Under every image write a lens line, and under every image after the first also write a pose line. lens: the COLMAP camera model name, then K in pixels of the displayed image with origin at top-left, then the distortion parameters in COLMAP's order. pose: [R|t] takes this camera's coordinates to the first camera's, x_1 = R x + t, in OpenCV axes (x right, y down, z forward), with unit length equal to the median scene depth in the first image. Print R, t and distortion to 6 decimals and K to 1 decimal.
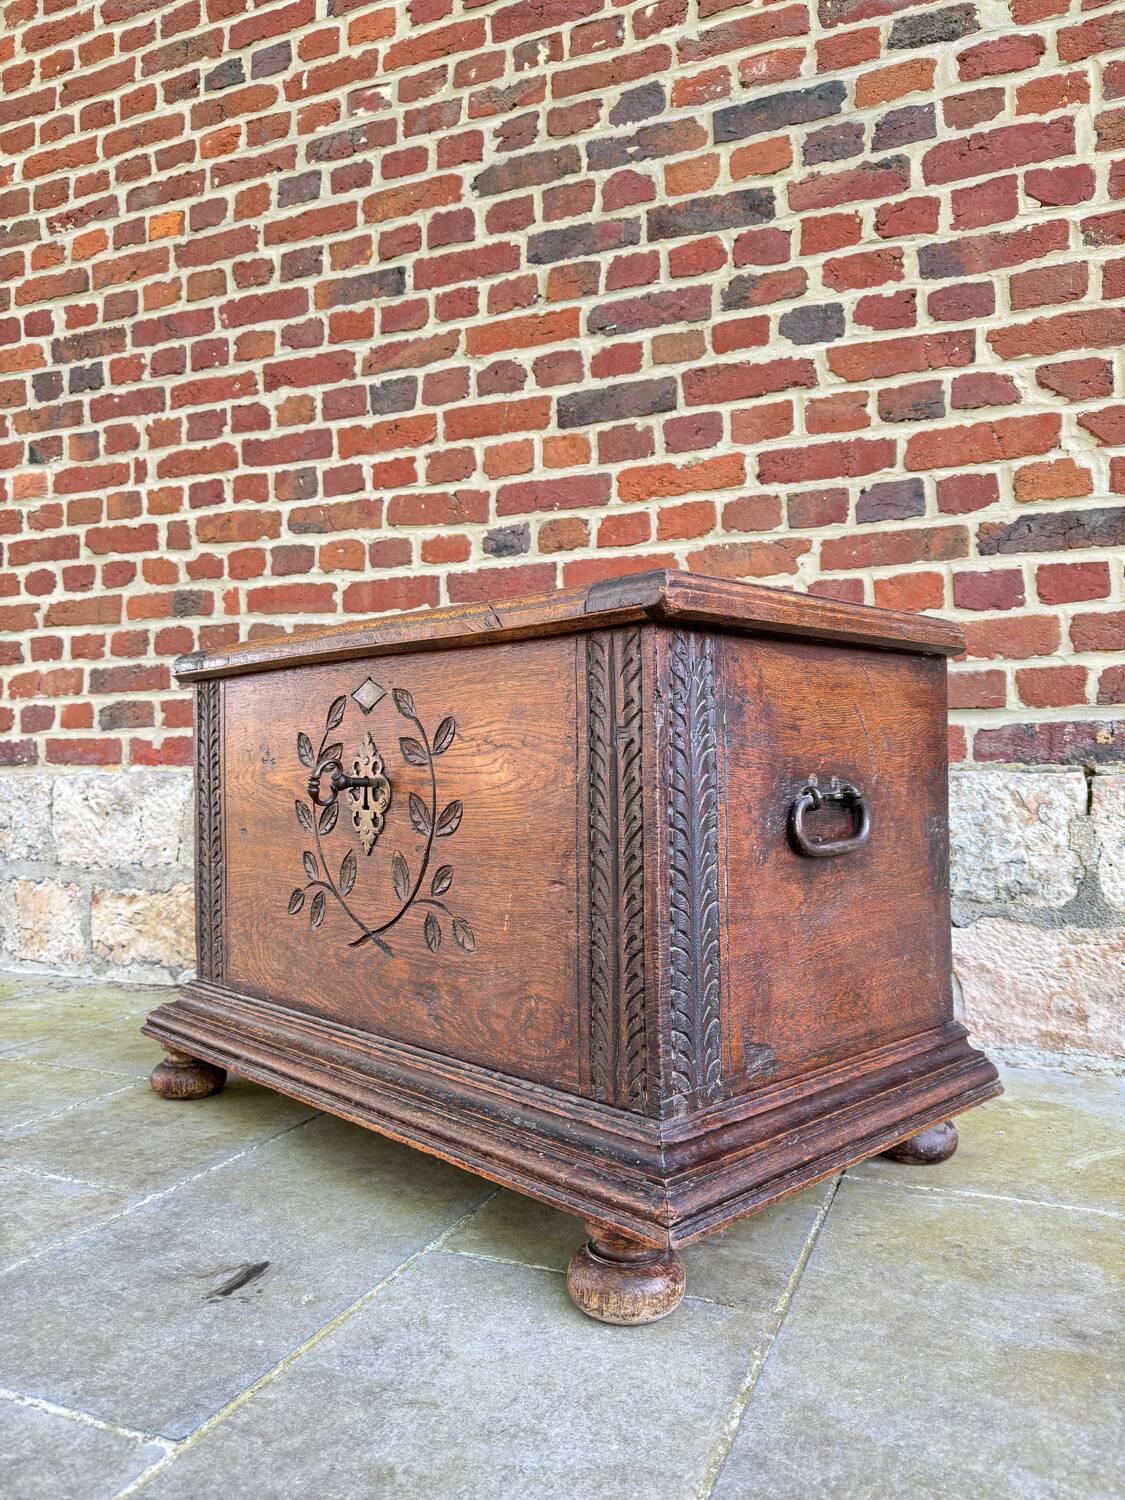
lens RADIAL K [[1076.4, 0, 560.1], [0, 1076.4, 751.3], [0, 0, 1]] dist [0.025680, -0.042883]
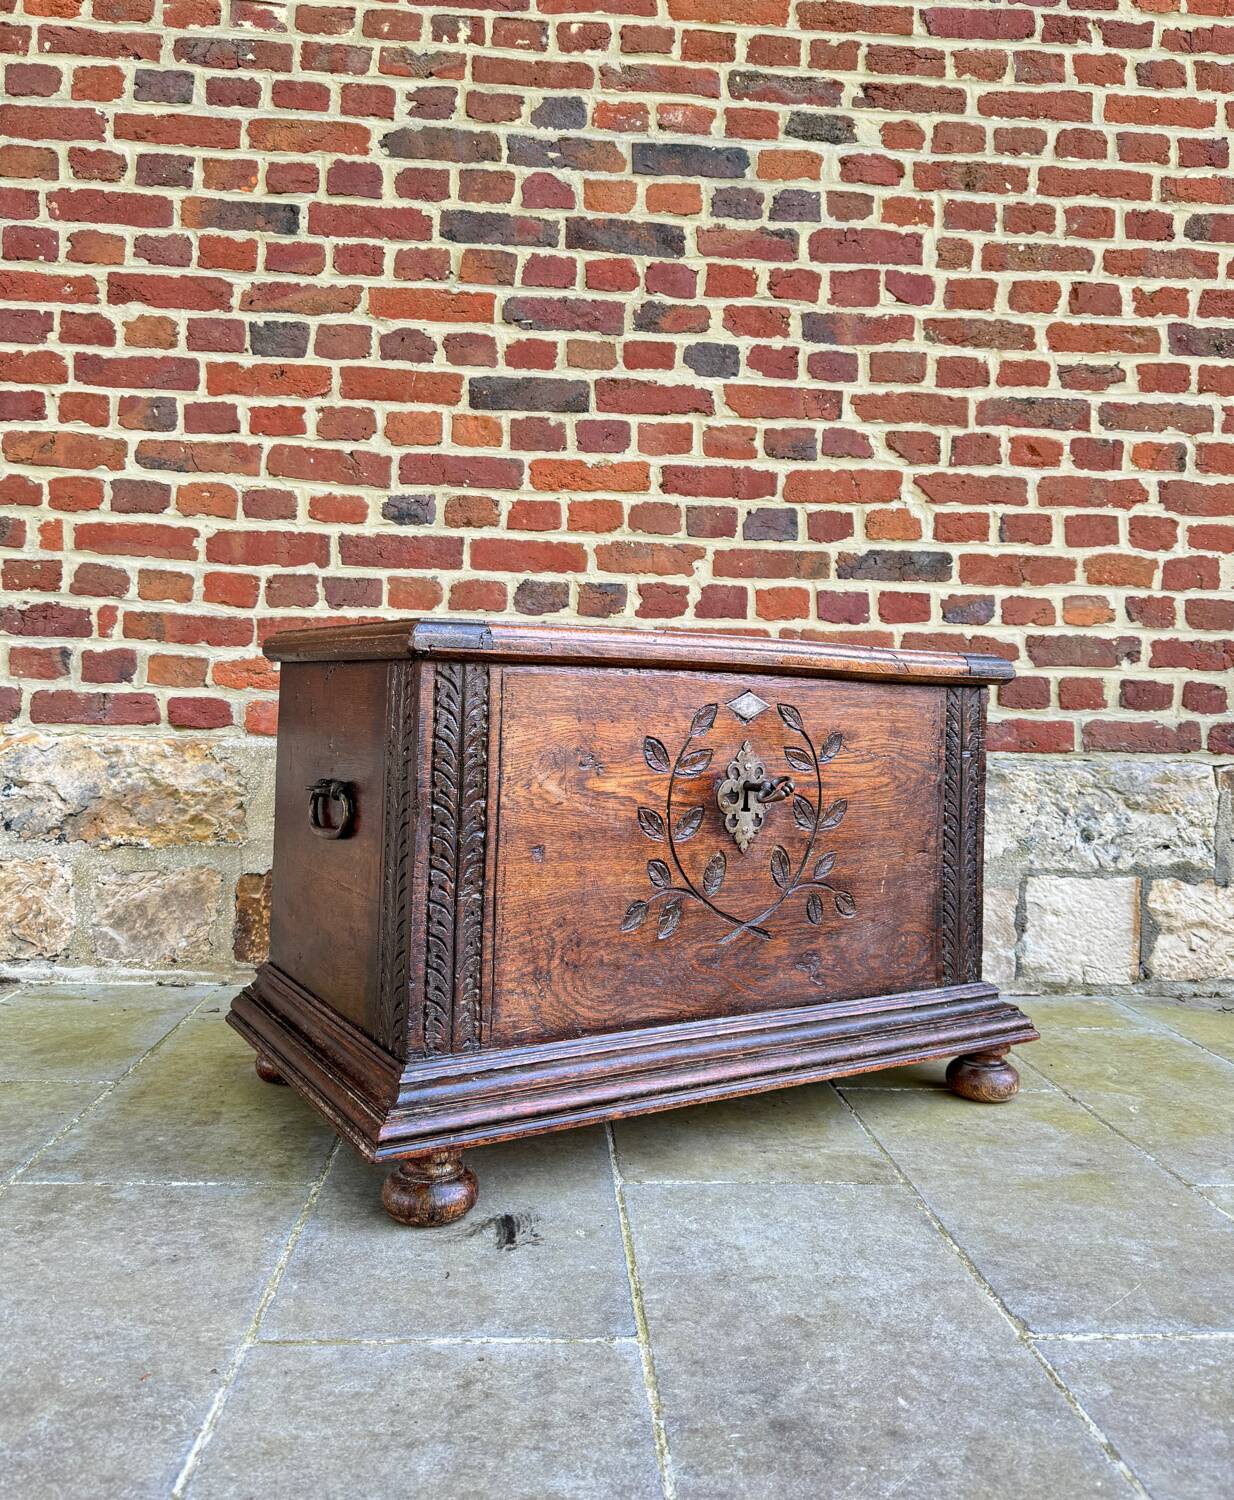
lens RADIAL K [[1199.6, 0, 622.7], [0, 1199.6, 680.6], [0, 0, 1]] dist [0.071415, -0.132809]
pose [[0.890532, 0.036794, 0.453430, -0.389230], [-0.042046, 0.999115, 0.001504, -0.049716], [-0.452974, -0.020404, 0.891290, -0.093163]]
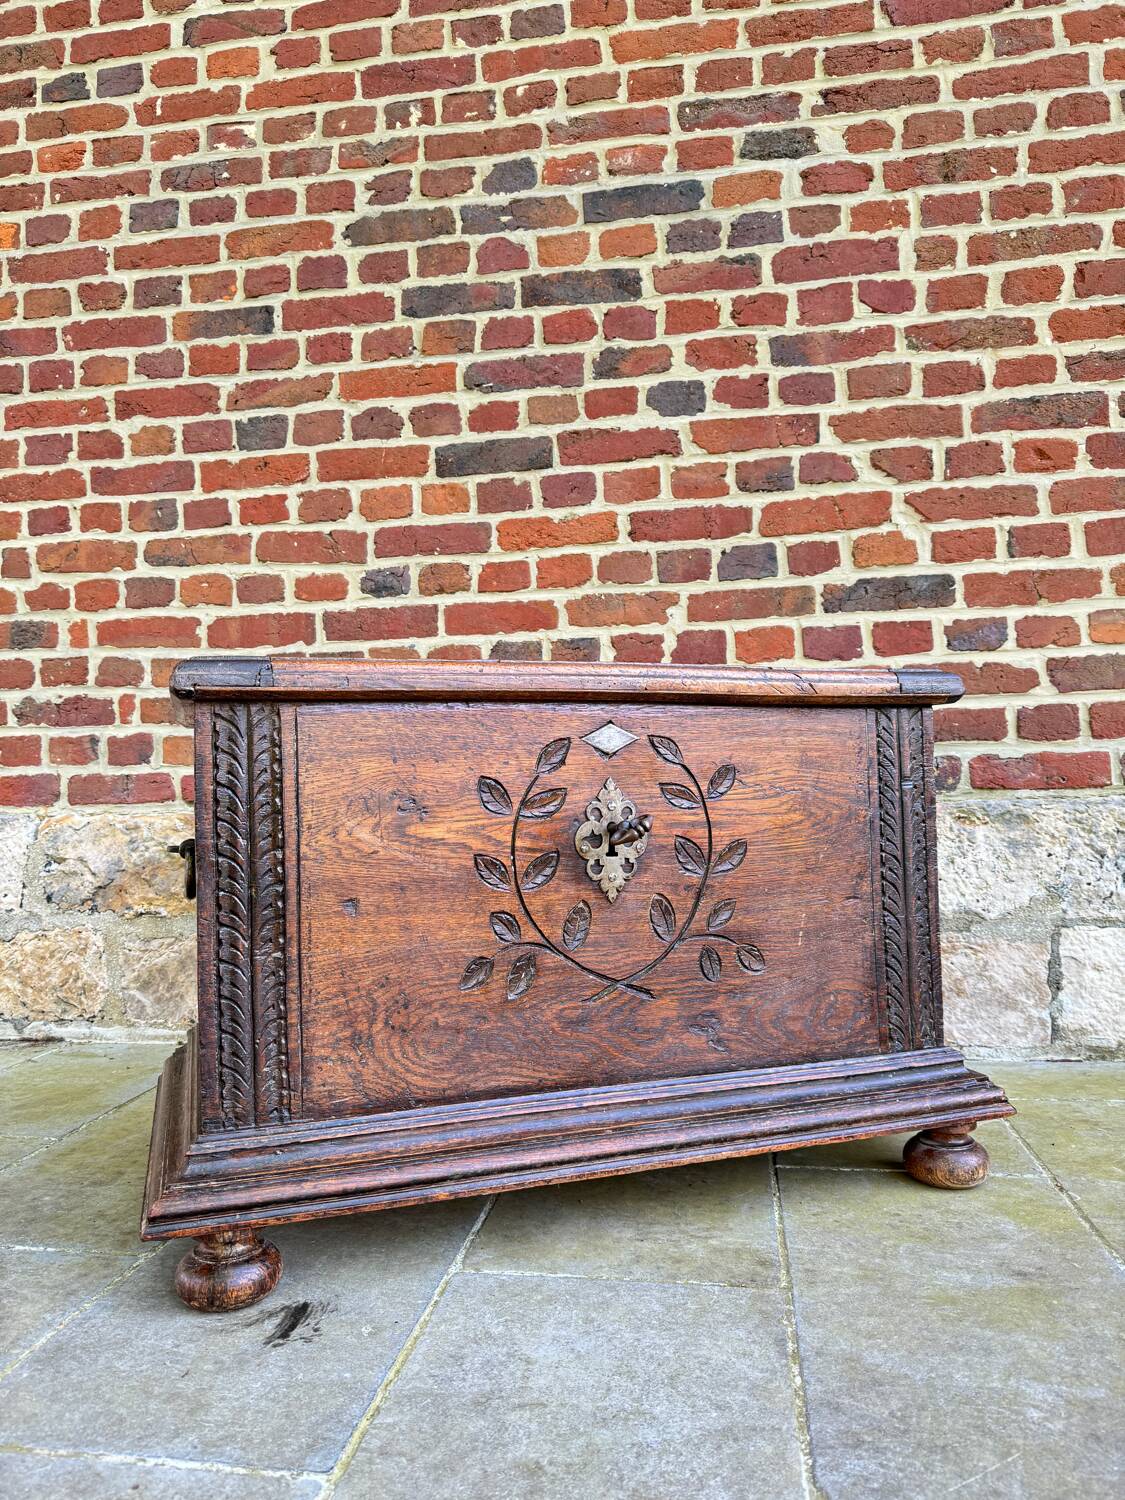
lens RADIAL K [[1076.4, 0, 553.0], [0, 1076.4, 754.1], [0, 0, 1]] dist [0.025680, -0.042883]
pose [[0.972187, -0.010373, 0.233976, -0.141622], [0.012799, 0.999879, -0.008853, -0.021450], [-0.233855, 0.011601, 0.972202, -0.036311]]
